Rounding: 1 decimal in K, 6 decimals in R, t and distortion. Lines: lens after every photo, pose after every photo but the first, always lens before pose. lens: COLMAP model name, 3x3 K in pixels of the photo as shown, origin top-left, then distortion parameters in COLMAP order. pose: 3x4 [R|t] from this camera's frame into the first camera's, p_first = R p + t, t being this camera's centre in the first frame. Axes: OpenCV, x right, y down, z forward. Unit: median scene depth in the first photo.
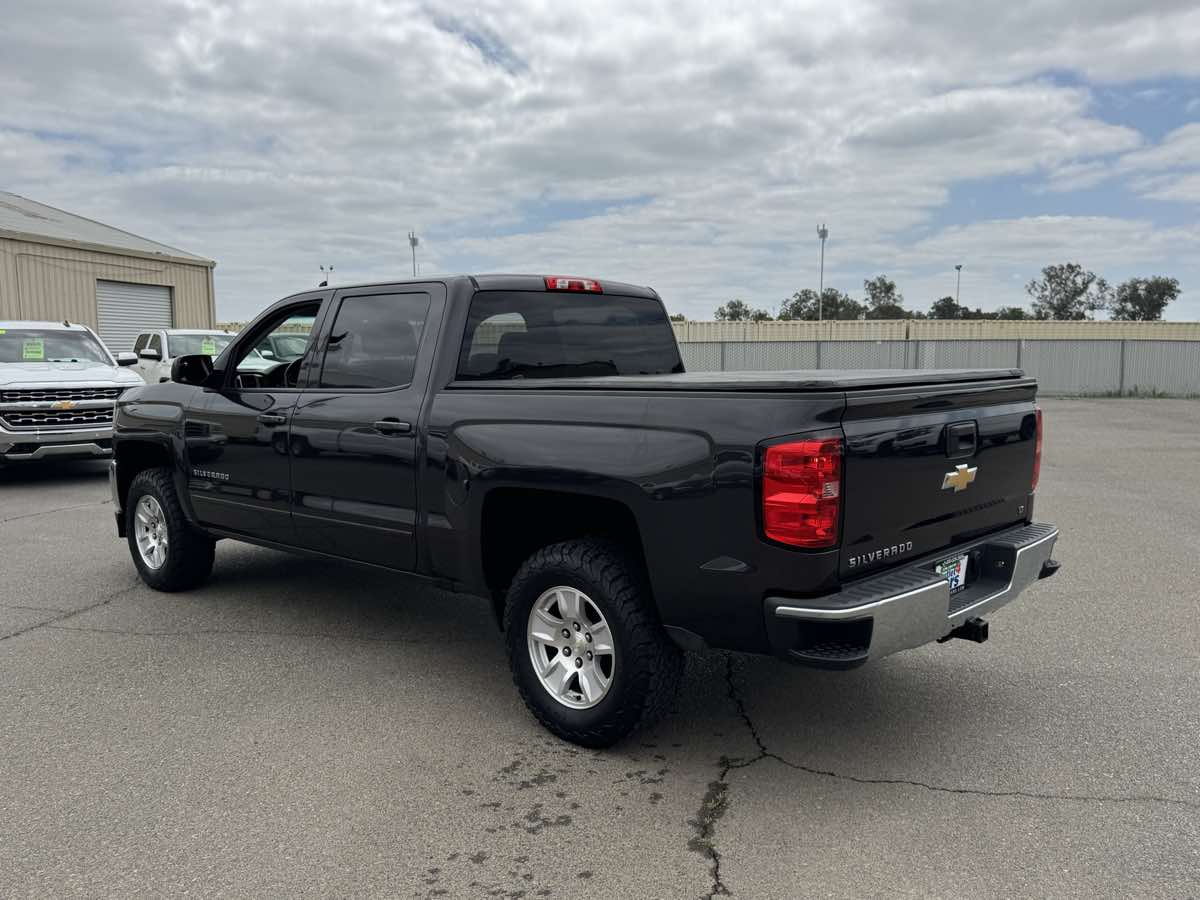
lens RADIAL K [[993.5, 0, 615.4], [0, 993.5, 471.6], [0, 0, 1]] dist [0.029220, -0.042706]
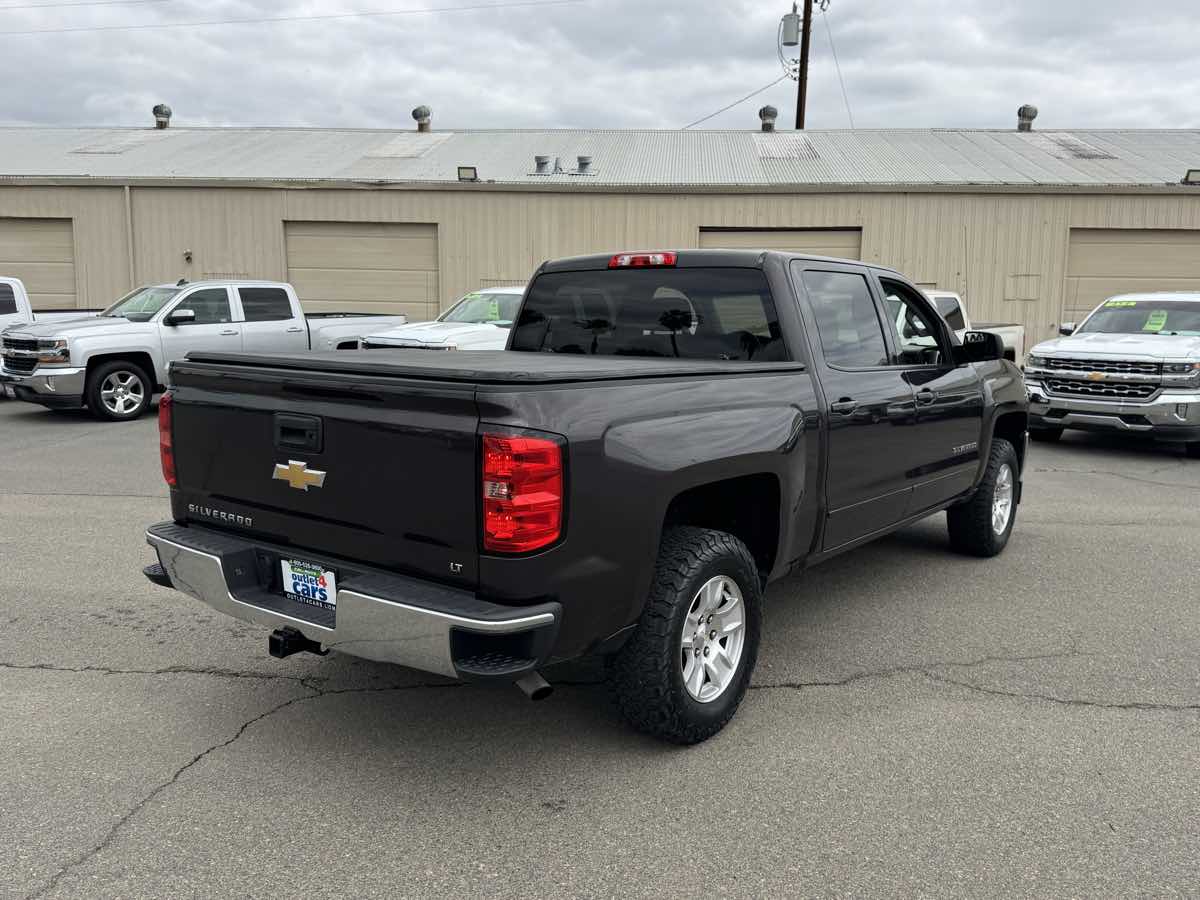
lens RADIAL K [[988.4, 0, 594.9], [0, 988.4, 476.2], [0, 0, 1]] dist [0.084303, -0.139312]
pose [[0.084731, 0.166472, -0.982399, 0.191568], [-0.132592, 0.979060, 0.154471, -0.025568], [0.987542, 0.117169, 0.105030, 0.179481]]
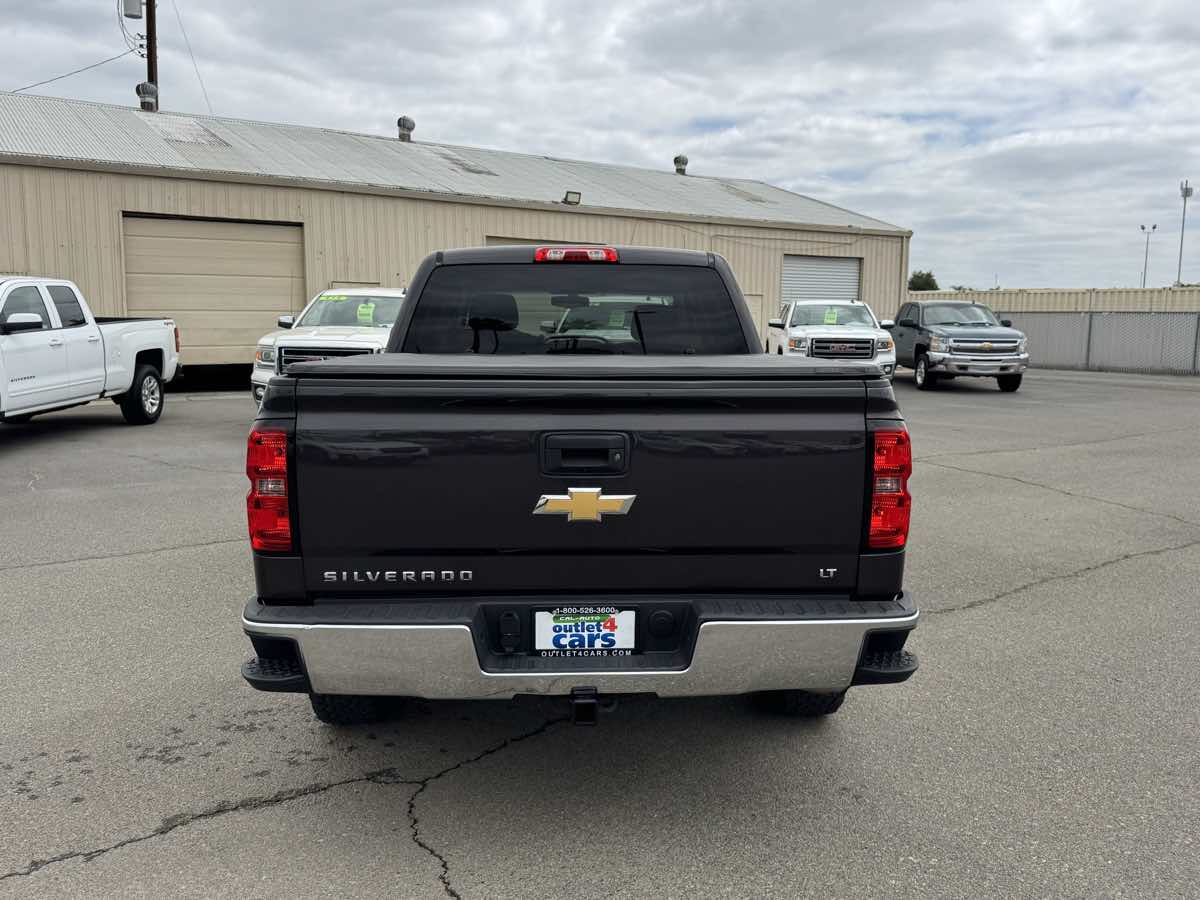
lens RADIAL K [[988.4, 0, 614.9], [0, 988.4, 470.3], [0, 0, 1]] dist [0.084303, -0.139312]
pose [[0.707904, 0.115209, -0.696849, 0.134666], [-0.093817, 0.993203, 0.068899, -0.011126], [0.700050, 0.016603, 0.713901, 0.073913]]
